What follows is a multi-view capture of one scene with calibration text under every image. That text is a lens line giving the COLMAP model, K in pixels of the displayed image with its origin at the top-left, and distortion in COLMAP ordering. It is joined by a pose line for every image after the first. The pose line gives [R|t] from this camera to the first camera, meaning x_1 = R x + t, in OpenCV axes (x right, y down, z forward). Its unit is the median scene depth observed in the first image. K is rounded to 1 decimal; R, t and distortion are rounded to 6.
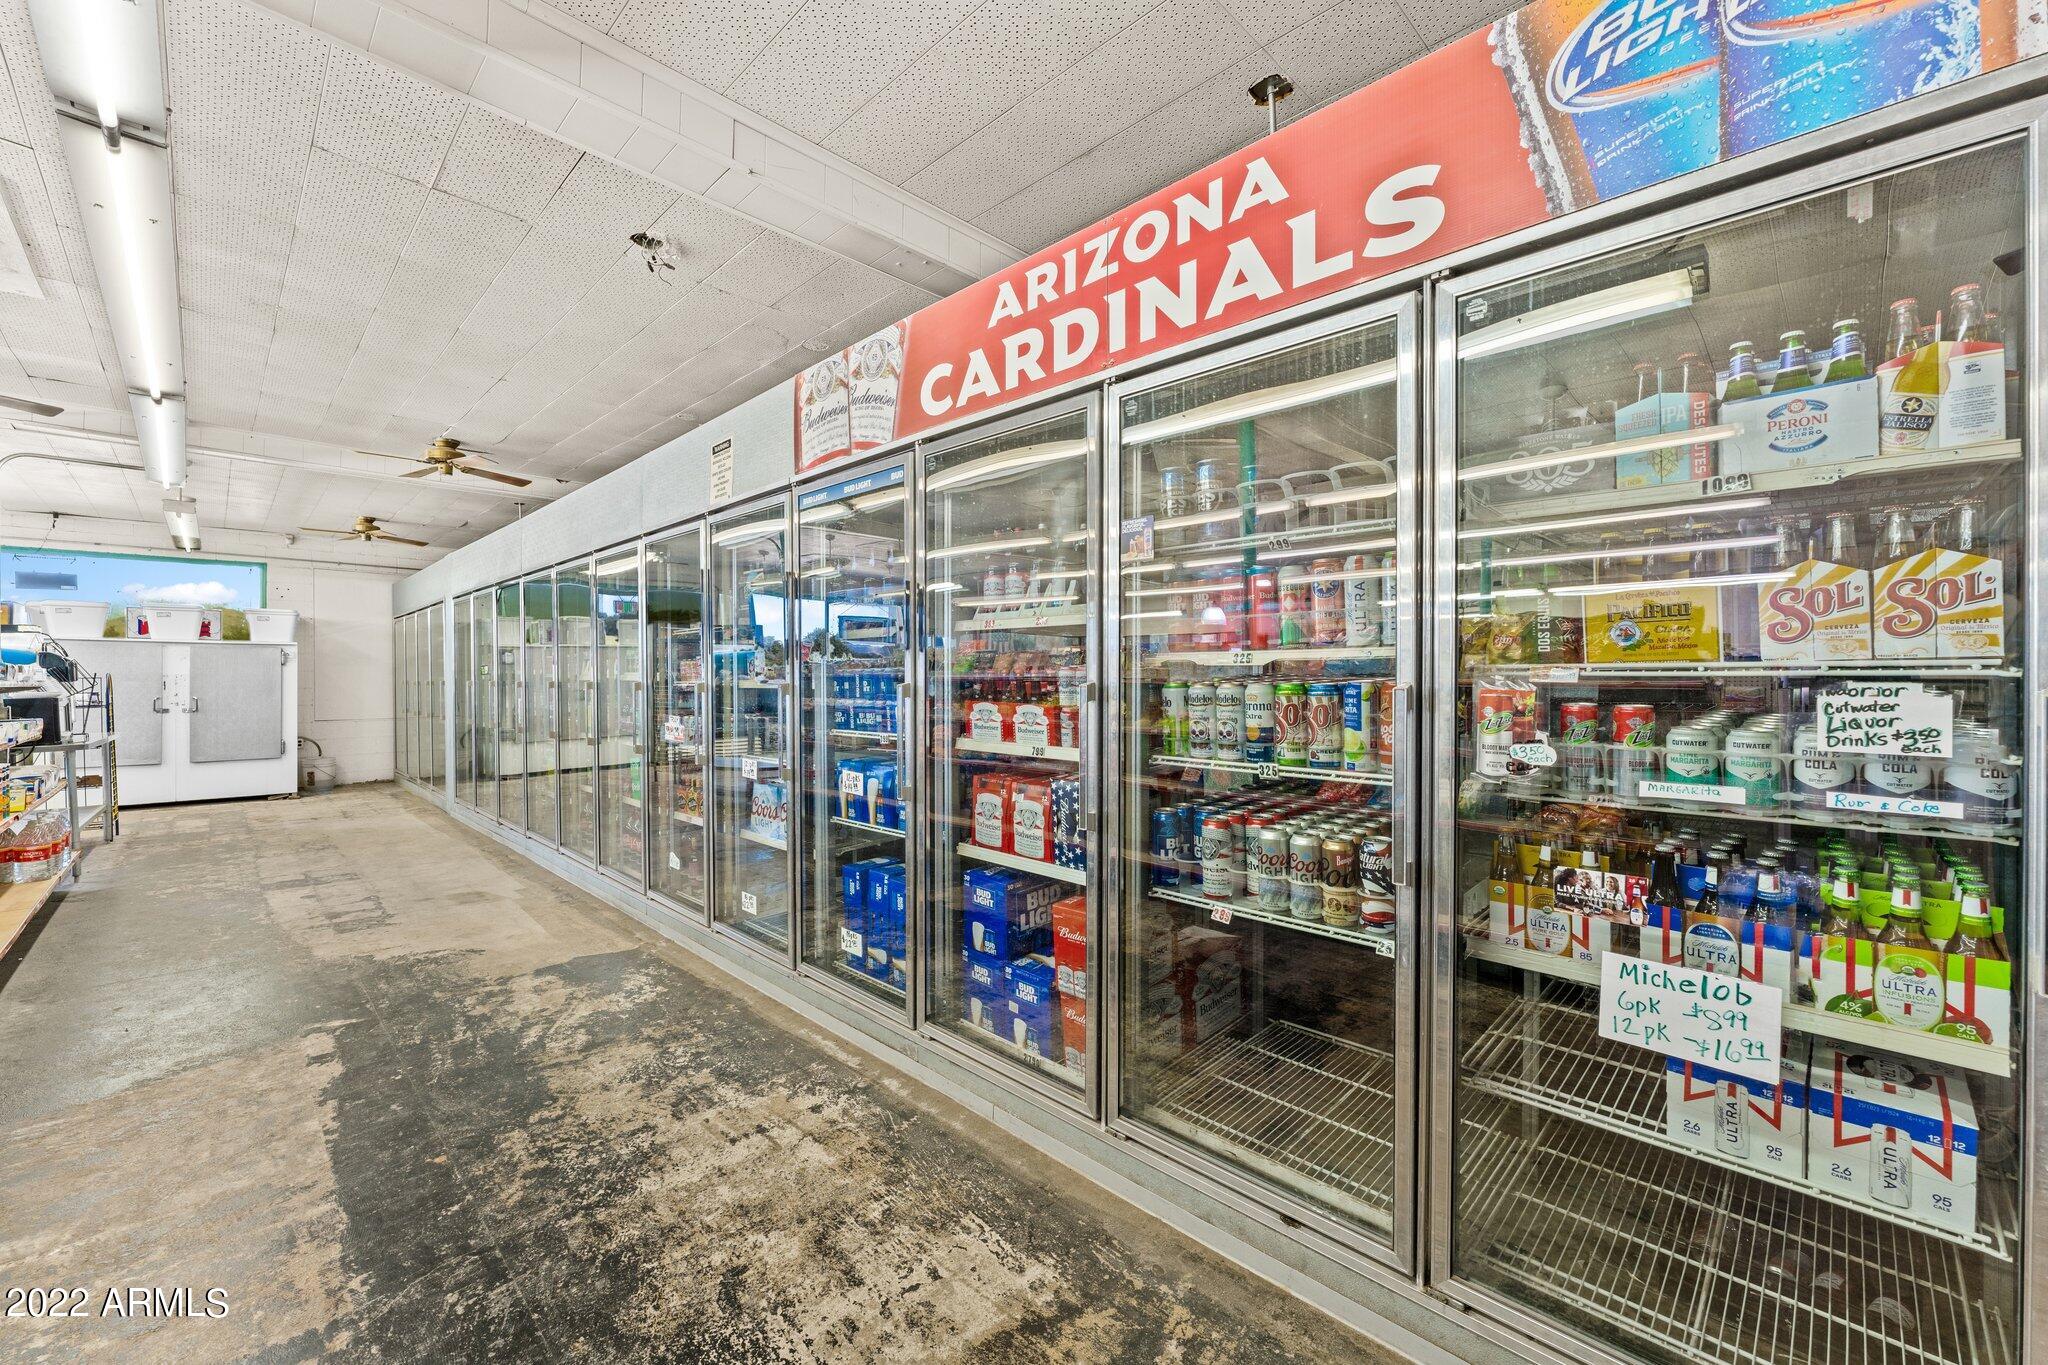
lens RADIAL K [[832.9, 0, 1030.3], [0, 832.9, 678.2], [0, 0, 1]] dist [-0.006981, 0.000168]
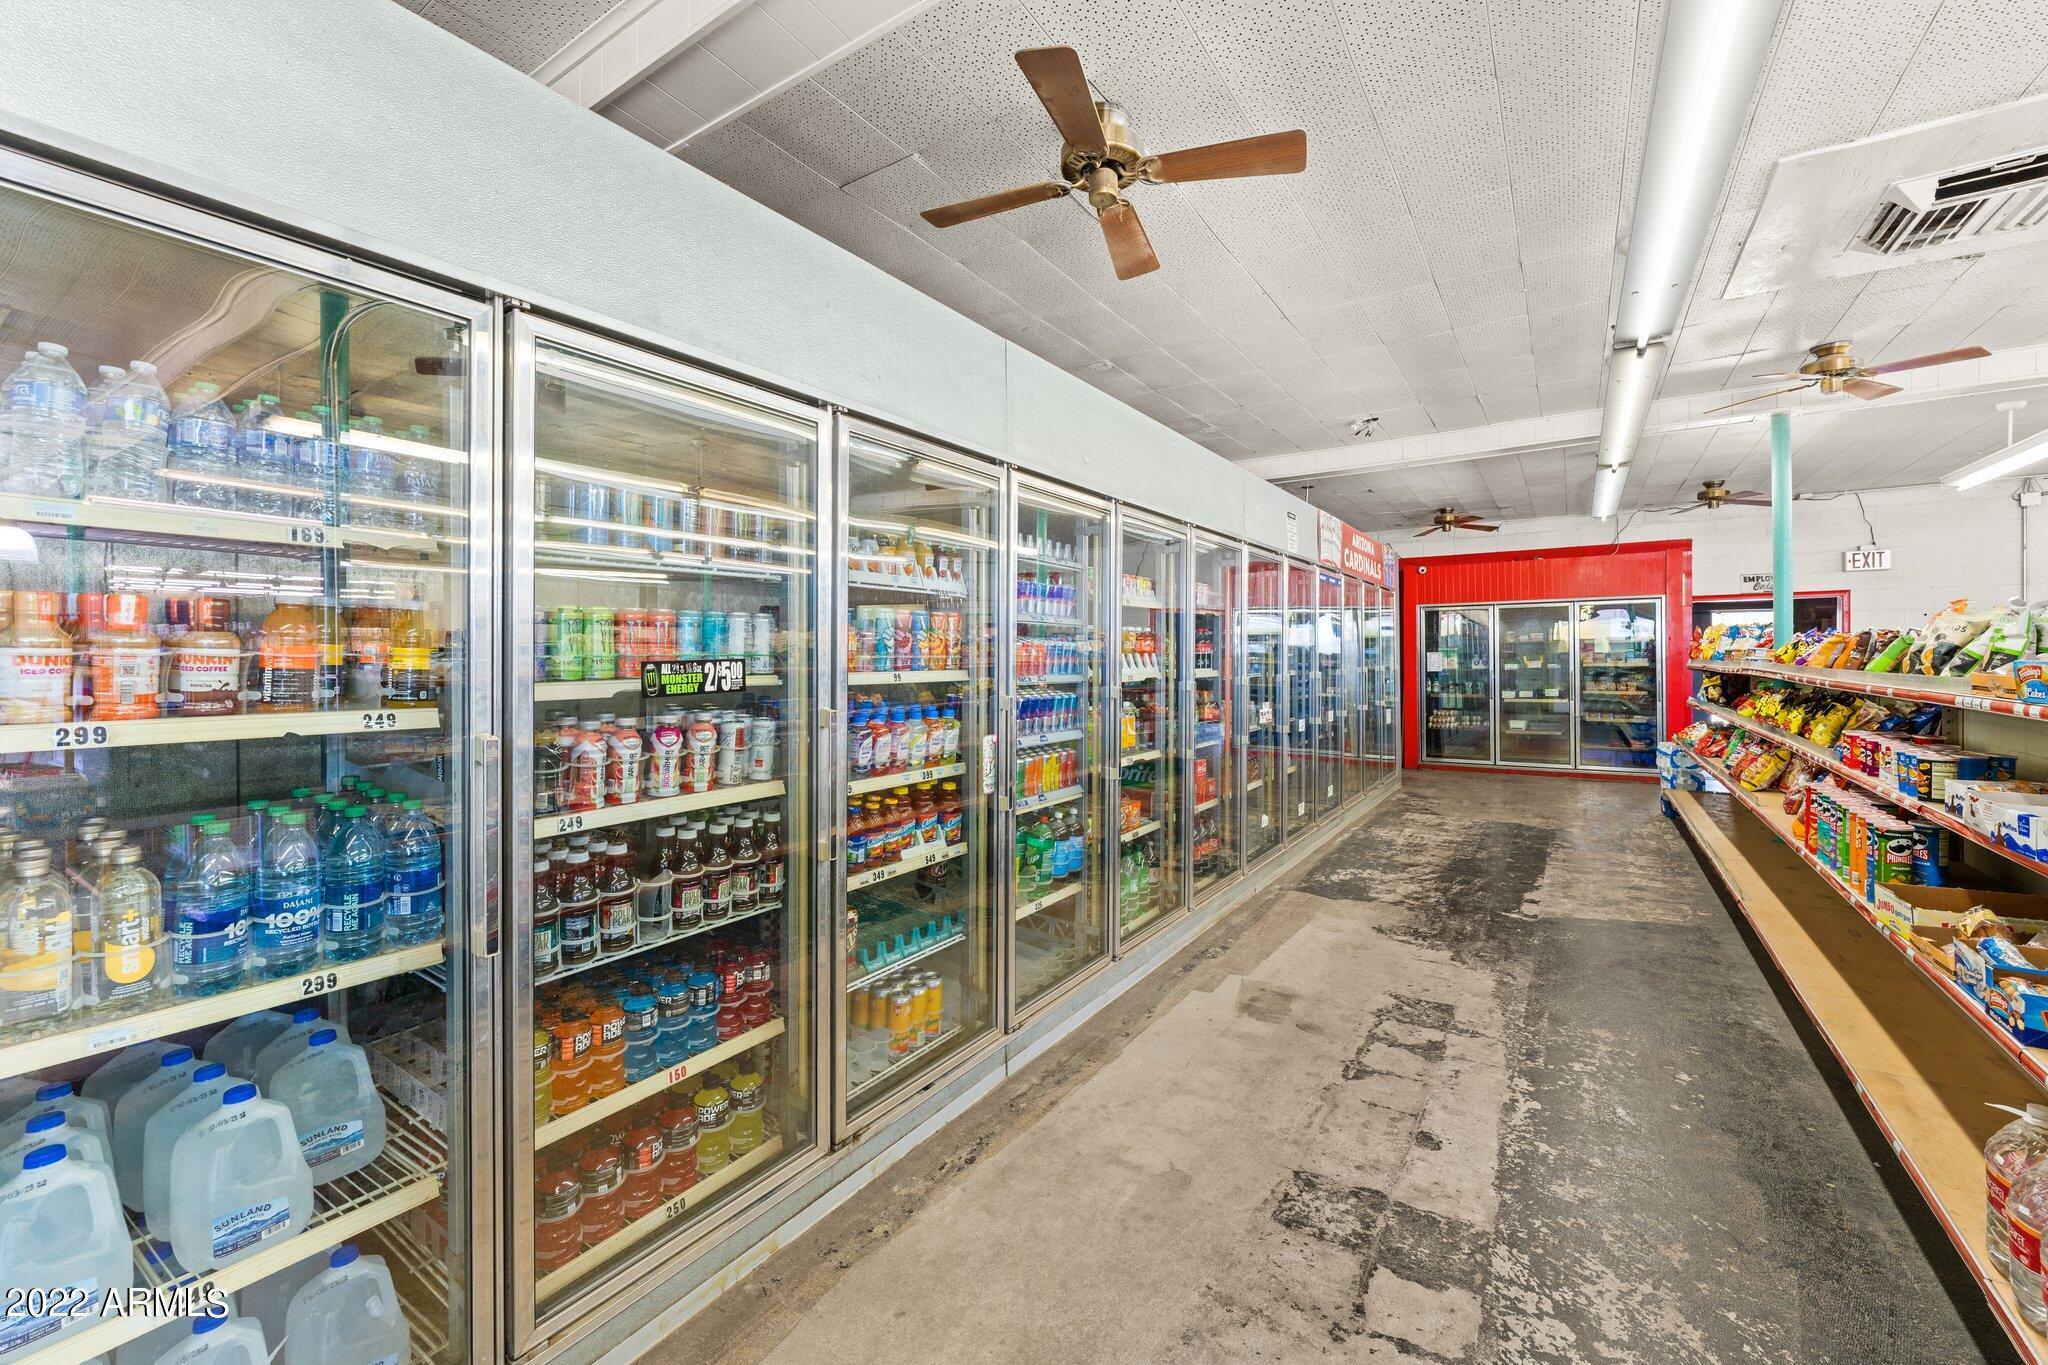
lens RADIAL K [[832.9, 0, 1024.8], [0, 832.9, 665.9], [0, 0, 1]] dist [-0.006981, 0.000168]
pose [[-0.202673, -0.010440, 0.979191, -1.643480], [0.003309, 0.999930, 0.011346, -0.027376], [-0.979241, 0.005540, -0.202625, 1.682327]]
